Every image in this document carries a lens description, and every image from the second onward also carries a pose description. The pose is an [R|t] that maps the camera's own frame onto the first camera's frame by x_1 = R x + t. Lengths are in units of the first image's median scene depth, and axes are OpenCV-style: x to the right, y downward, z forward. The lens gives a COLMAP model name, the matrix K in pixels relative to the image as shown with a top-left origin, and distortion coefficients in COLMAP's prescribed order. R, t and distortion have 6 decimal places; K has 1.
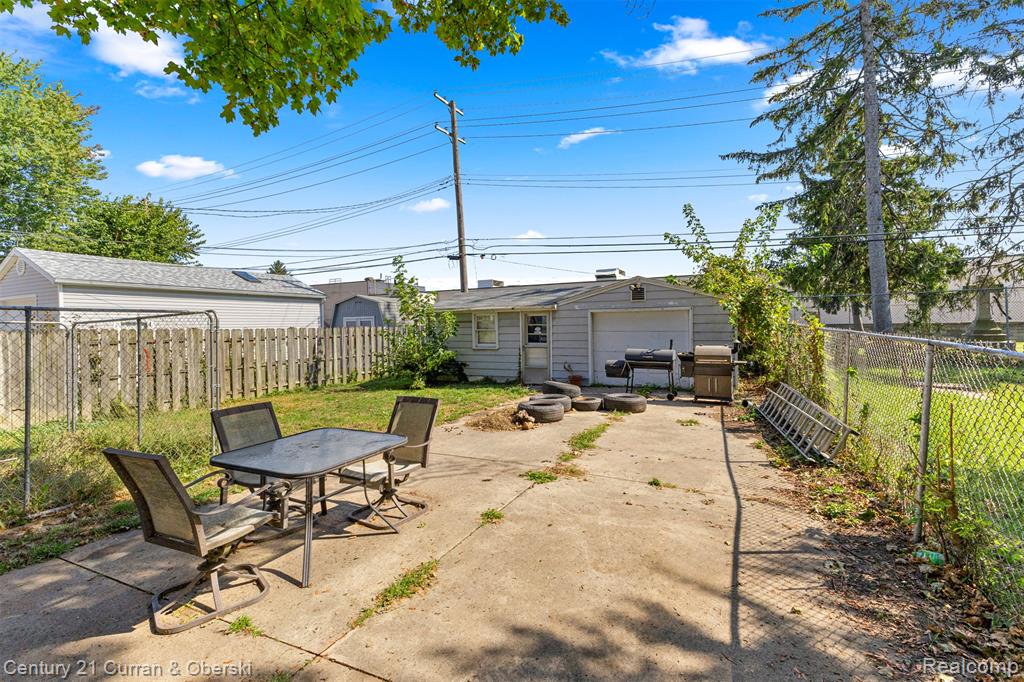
lens RADIAL K [[448.5, 0, 510.9], [0, 448.5, 337.4], [0, 0, 1]] dist [0.002597, -0.004629]
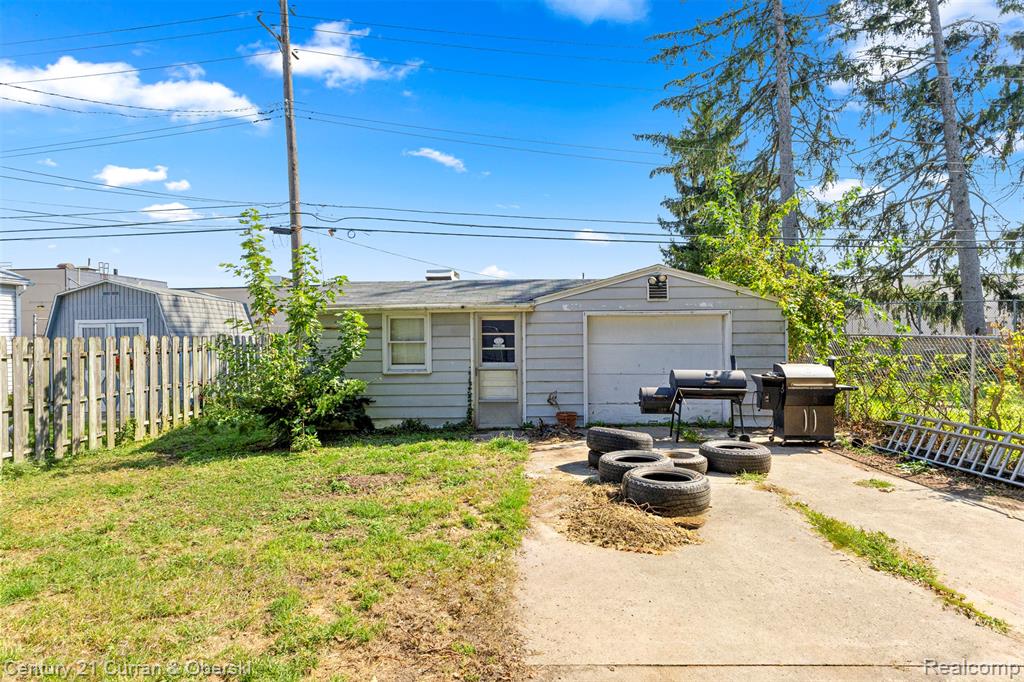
lens RADIAL K [[531.7, 0, 513.2], [0, 531.7, 346.8], [0, 0, 1]] dist [-0.015035, 0.000200]
pose [[0.913849, -0.001213, 0.406053, -0.218366], [0.006837, 0.999900, -0.012400, -0.000758], [-0.405998, 0.014108, 0.913765, 0.295356]]
